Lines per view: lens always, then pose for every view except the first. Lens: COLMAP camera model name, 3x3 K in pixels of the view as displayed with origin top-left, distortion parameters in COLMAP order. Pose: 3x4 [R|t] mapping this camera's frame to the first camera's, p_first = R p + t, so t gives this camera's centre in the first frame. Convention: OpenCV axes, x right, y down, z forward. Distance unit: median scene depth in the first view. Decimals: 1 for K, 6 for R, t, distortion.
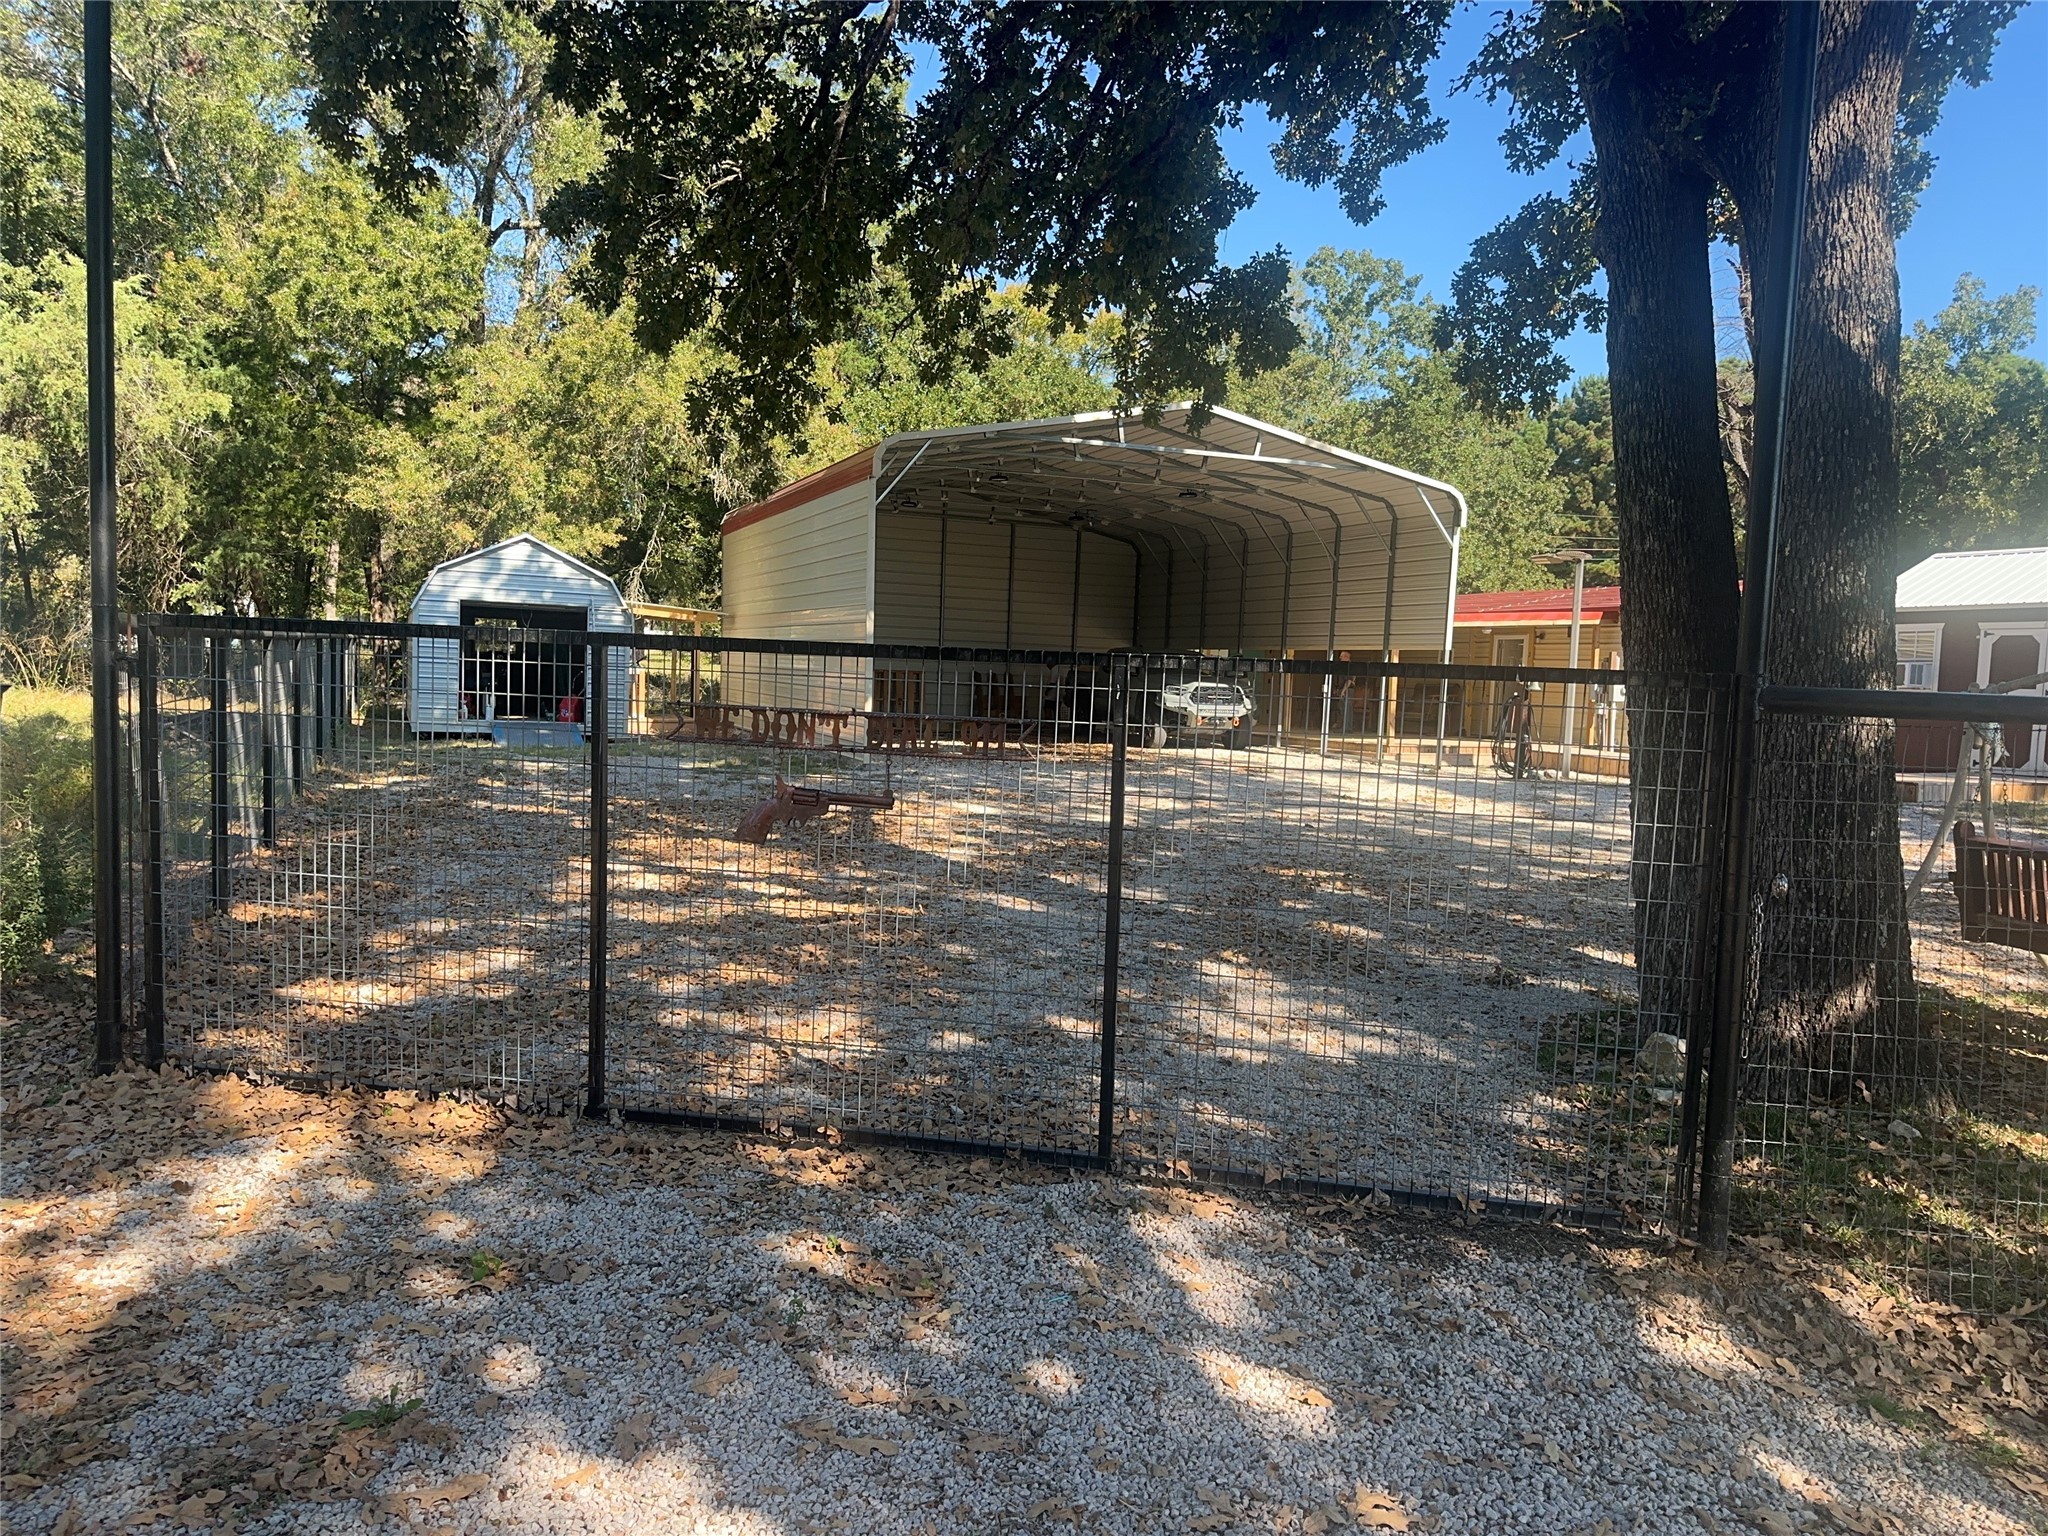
lens RADIAL K [[1435.4, 0, 1023.3], [0, 1435.4, 770.6], [0, 0, 1]] dist [0.068428, -0.090762]
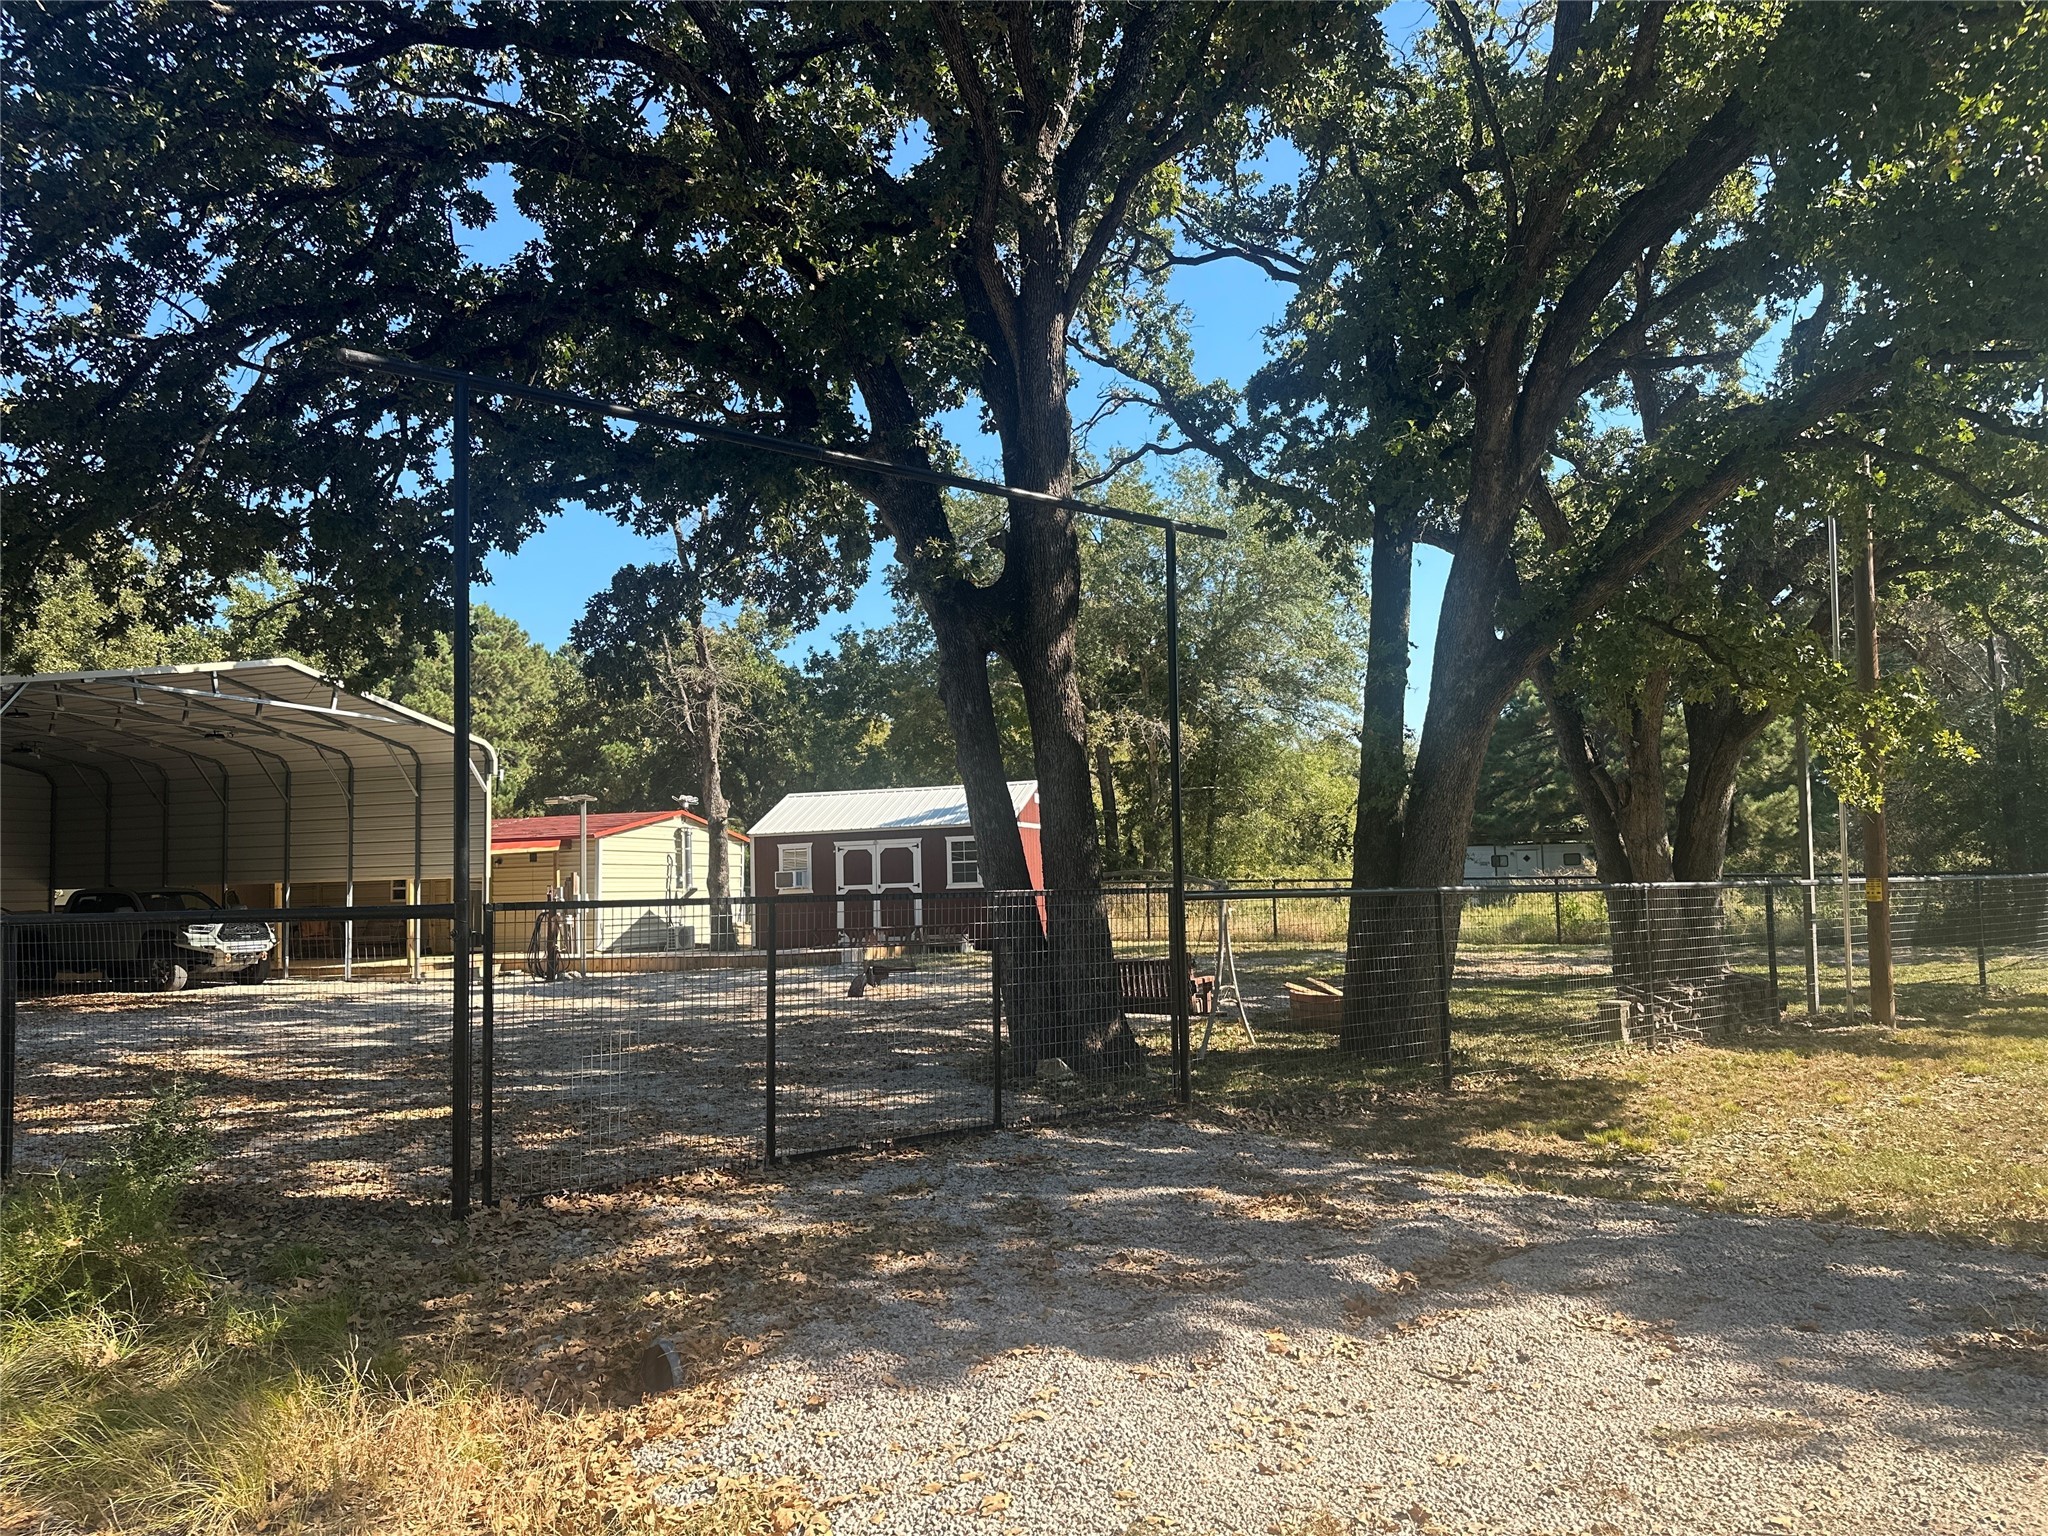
lens RADIAL K [[1435.4, 0, 1021.7], [0, 1435.4, 778.3], [0, 0, 1]] dist [0.068428, -0.090762]
pose [[0.653366, 0.005932, 0.757019, -0.283533], [0.100477, 0.990443, -0.094480, -0.007781], [-0.750345, 0.137793, 0.646526, -0.085621]]
